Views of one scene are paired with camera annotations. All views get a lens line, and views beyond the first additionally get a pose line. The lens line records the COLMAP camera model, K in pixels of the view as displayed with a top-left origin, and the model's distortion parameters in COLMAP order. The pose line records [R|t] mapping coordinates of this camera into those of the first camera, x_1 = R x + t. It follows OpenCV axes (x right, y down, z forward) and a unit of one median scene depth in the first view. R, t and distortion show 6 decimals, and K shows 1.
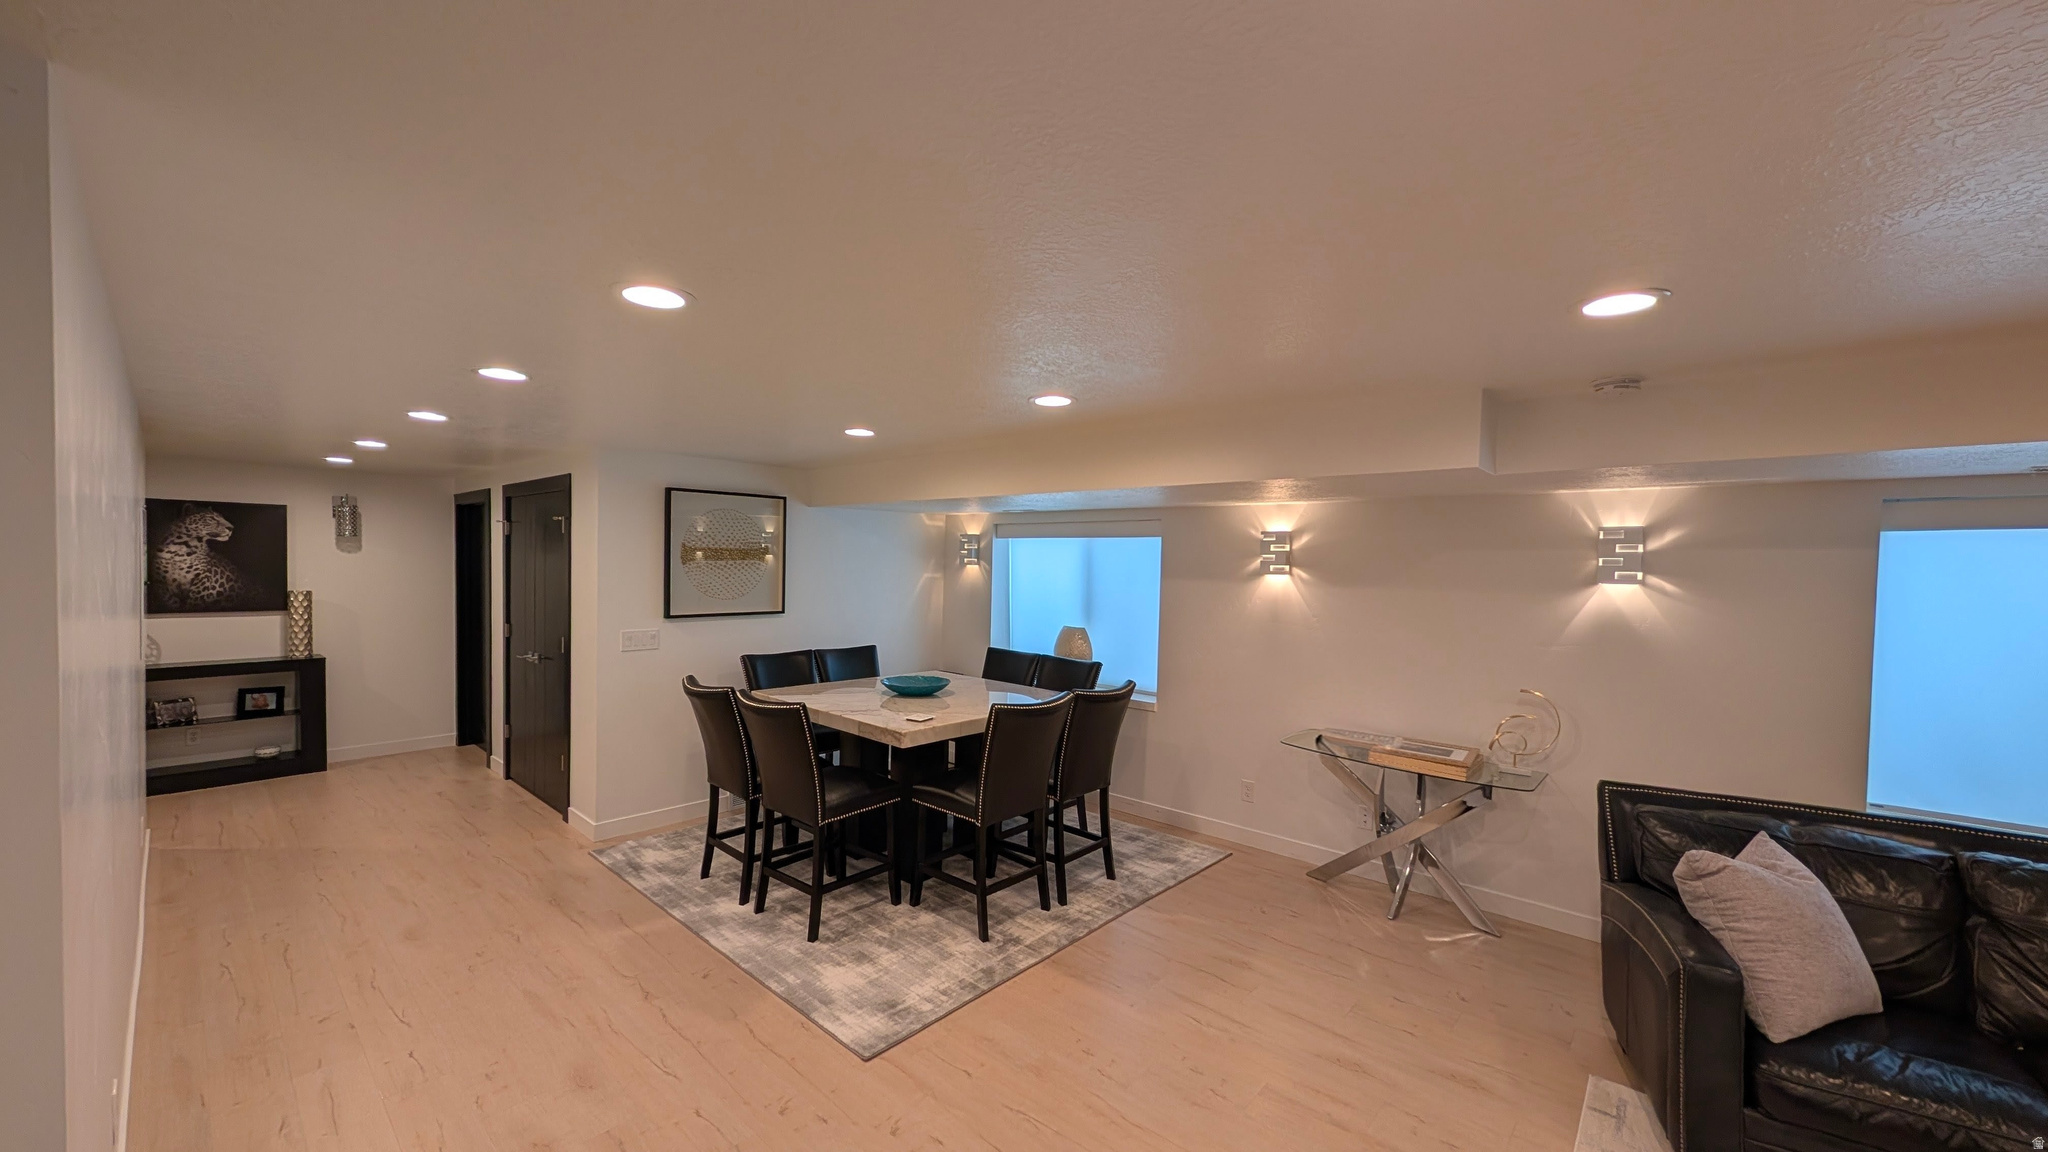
lens RADIAL K [[756.9, 0, 1024.0], [0, 756.9, 576.0], [0, 0, 1]] dist [-0.010902, -0.000215]
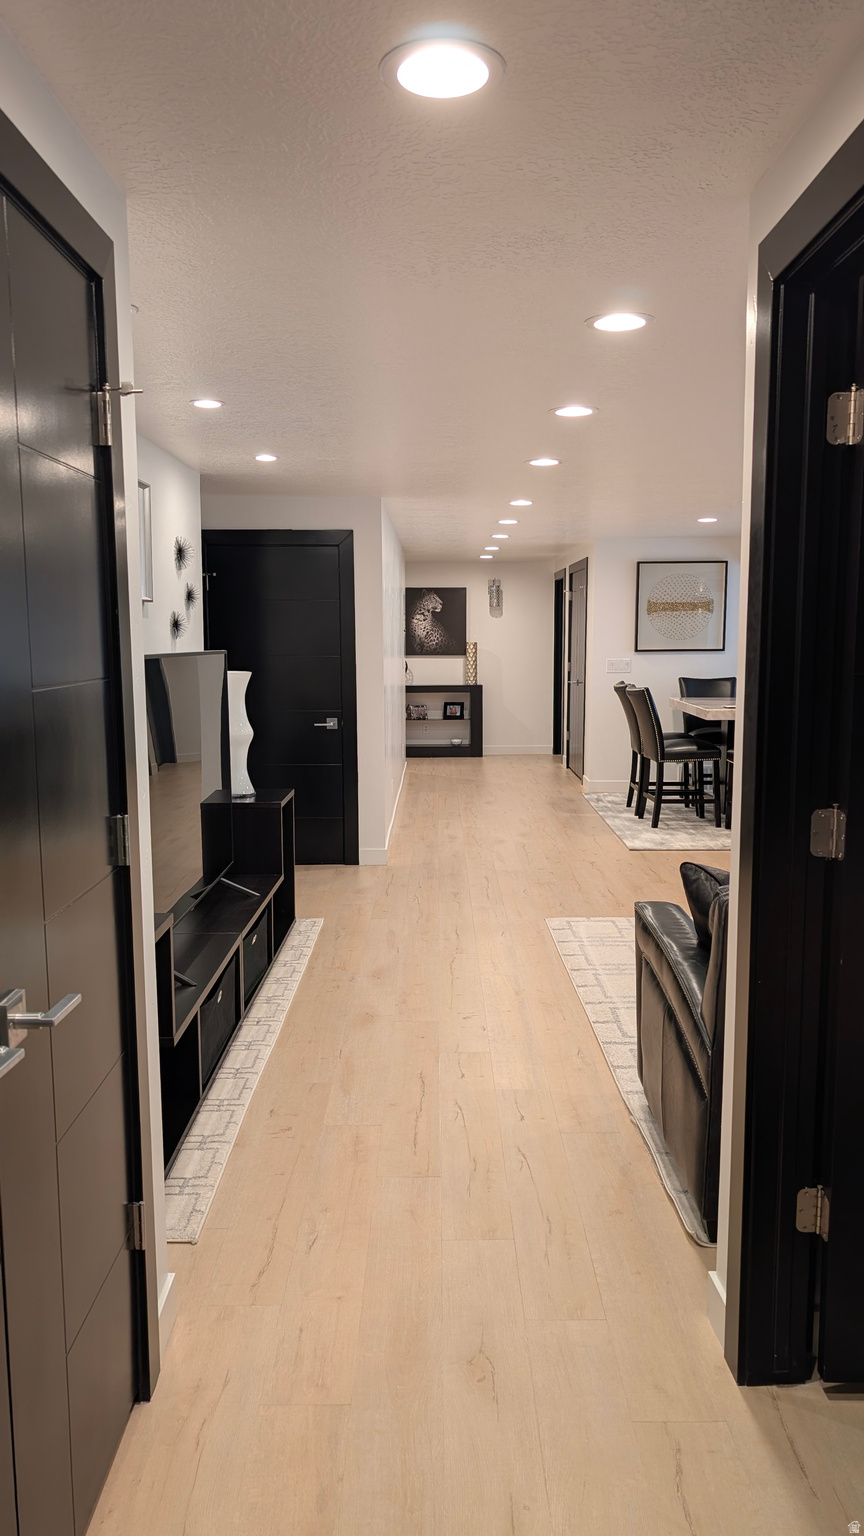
lens RADIAL K [[1080.2, 0, 432.0], [0, 1080.2, 768.0], [0, 0, 1]] dist [-0.000344, -0.000118]
pose [[0.655475, 0.073976, -0.751585, 0.729130], [-0.002425, 0.995392, 0.095858, 0.068006], [0.755213, -0.061010, 0.652634, -0.580378]]
